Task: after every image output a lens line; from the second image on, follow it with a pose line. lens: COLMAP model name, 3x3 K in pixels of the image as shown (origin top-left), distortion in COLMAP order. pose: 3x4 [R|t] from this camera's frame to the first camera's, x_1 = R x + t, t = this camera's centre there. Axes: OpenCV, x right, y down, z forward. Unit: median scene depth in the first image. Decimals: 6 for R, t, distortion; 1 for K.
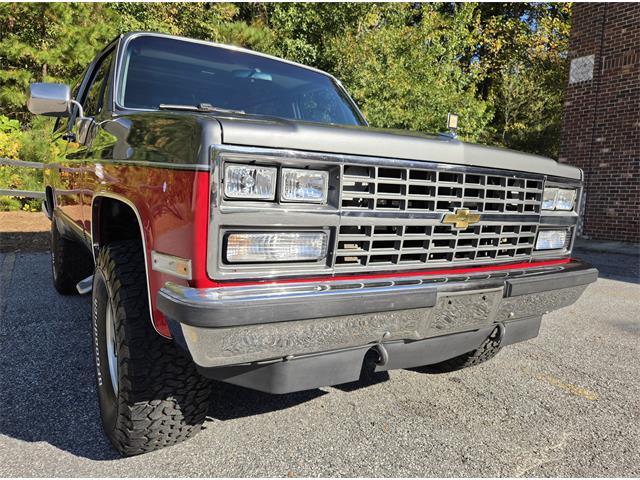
lens RADIAL K [[469.8, 0, 321.7], [0, 469.8, 252.6], [0, 0, 1]] dist [0.064394, -0.037147]
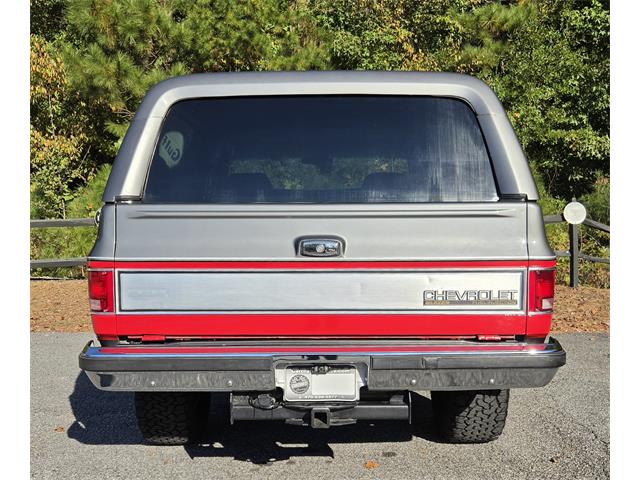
lens RADIAL K [[688.0, 0, 313.0], [0, 688.0, 292.2], [0, 0, 1]] dist [0.044168, 0.000000]
pose [[0.864947, -0.001482, -0.501861, 0.149714], [-0.022692, 0.998857, -0.042060, -0.012122], [0.501349, 0.047767, 0.863925, 0.000019]]
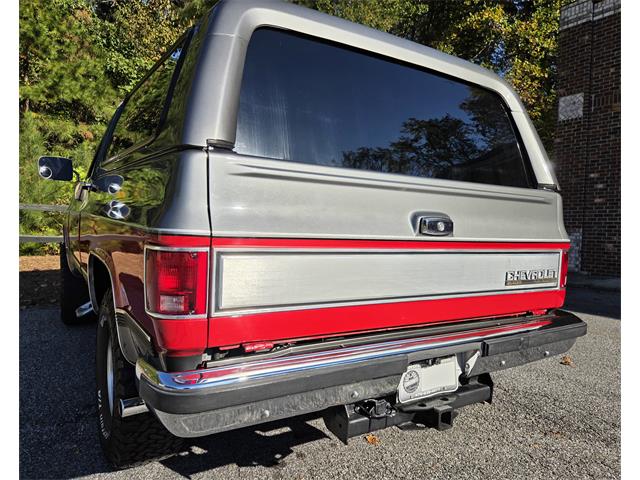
lens RADIAL K [[450.0, 0, 314.6], [0, 450.0, 248.1], [0, 0, 1]] dist [0.057846, -0.034730]
pose [[0.999101, -0.008306, 0.041579, -0.041802], [0.011270, 0.997371, -0.071581, -0.022770], [-0.040876, 0.071985, 0.996568, 0.081496]]
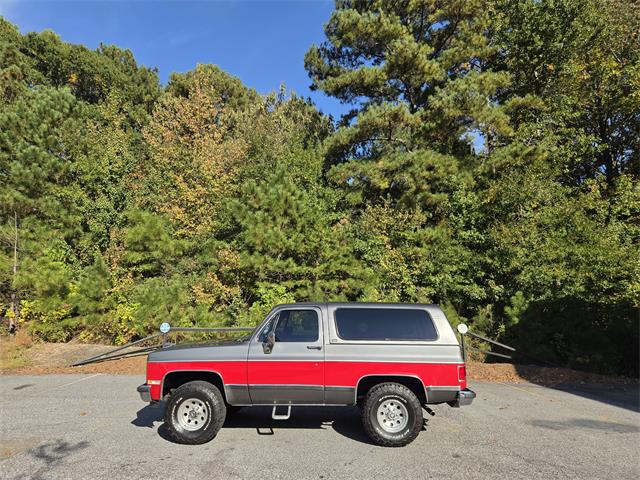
lens RADIAL K [[442.3, 0, 315.6], [0, 442.3, 238.4], [0, 0, 1]] dist [0.075131, -0.046450]
pose [[0.849033, -0.129096, -0.512326, 0.347142], [-0.040568, 0.950897, -0.306837, 0.014545], [0.526781, 0.281299, 0.802105, -0.464219]]
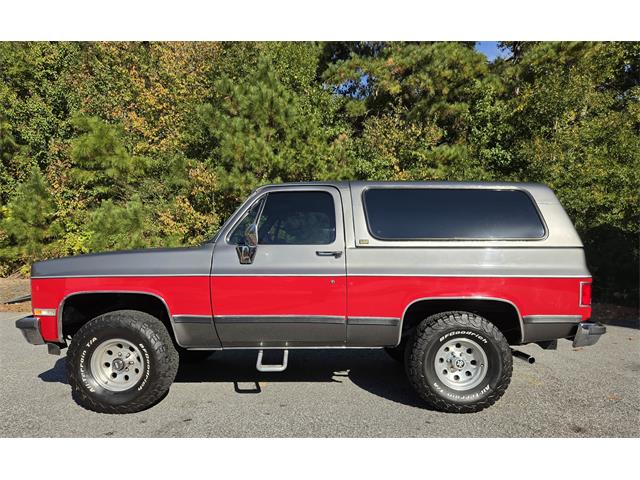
lens RADIAL K [[450.0, 0, 320.3], [0, 450.0, 278.3], [0, 0, 1]] dist [0.057846, -0.034730]
pose [[0.868423, -0.024194, -0.495233, 0.186312], [-0.034540, 0.993430, -0.109102, 0.027101], [0.494619, 0.111852, 0.861882, -0.243671]]
